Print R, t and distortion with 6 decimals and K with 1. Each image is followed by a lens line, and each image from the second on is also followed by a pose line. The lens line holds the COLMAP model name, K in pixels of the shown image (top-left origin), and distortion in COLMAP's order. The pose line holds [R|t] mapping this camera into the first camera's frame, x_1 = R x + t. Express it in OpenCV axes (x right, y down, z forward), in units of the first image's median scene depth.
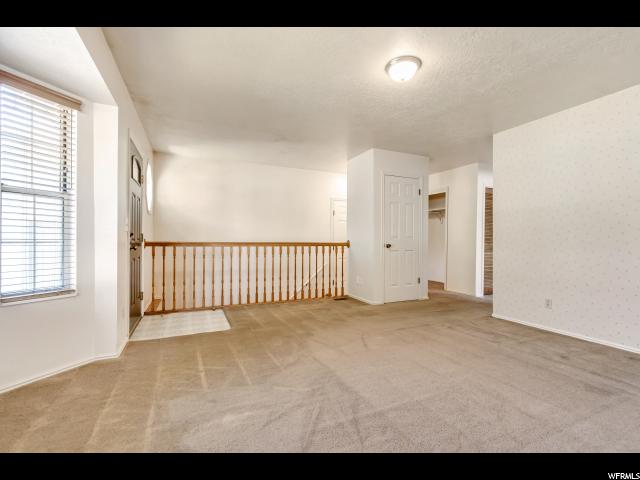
lens RADIAL K [[293.9, 0, 322.1], [0, 293.9, 239.2], [0, 0, 1]] dist [-0.002254, -0.000134]
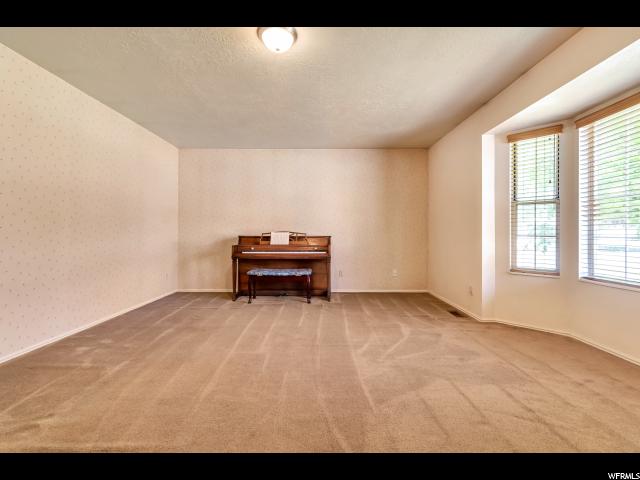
lens RADIAL K [[293.9, 0, 322.1], [0, 293.9, 239.2], [0, 0, 1]] dist [-0.002254, -0.000134]
pose [[-0.438947, 0.010813, -0.898448, 0.375960], [0.017666, 0.999838, 0.003402, 0.000494], [0.898339, -0.014379, -0.439067, 0.304682]]
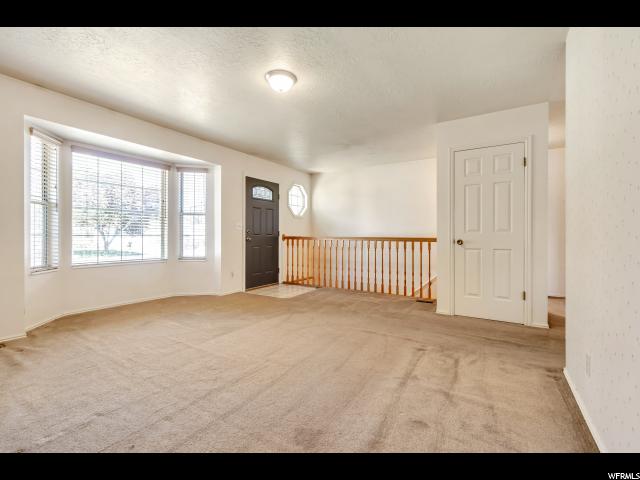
lens RADIAL K [[293.9, 0, 322.1], [0, 293.9, 239.2], [0, 0, 1]] dist [-0.002254, -0.000134]
pose [[0.541423, 0.009457, -0.840697, 0.665970], [0.002686, 0.999912, 0.012977, 0.003239], [0.840746, -0.009284, 0.541350, 0.268536]]
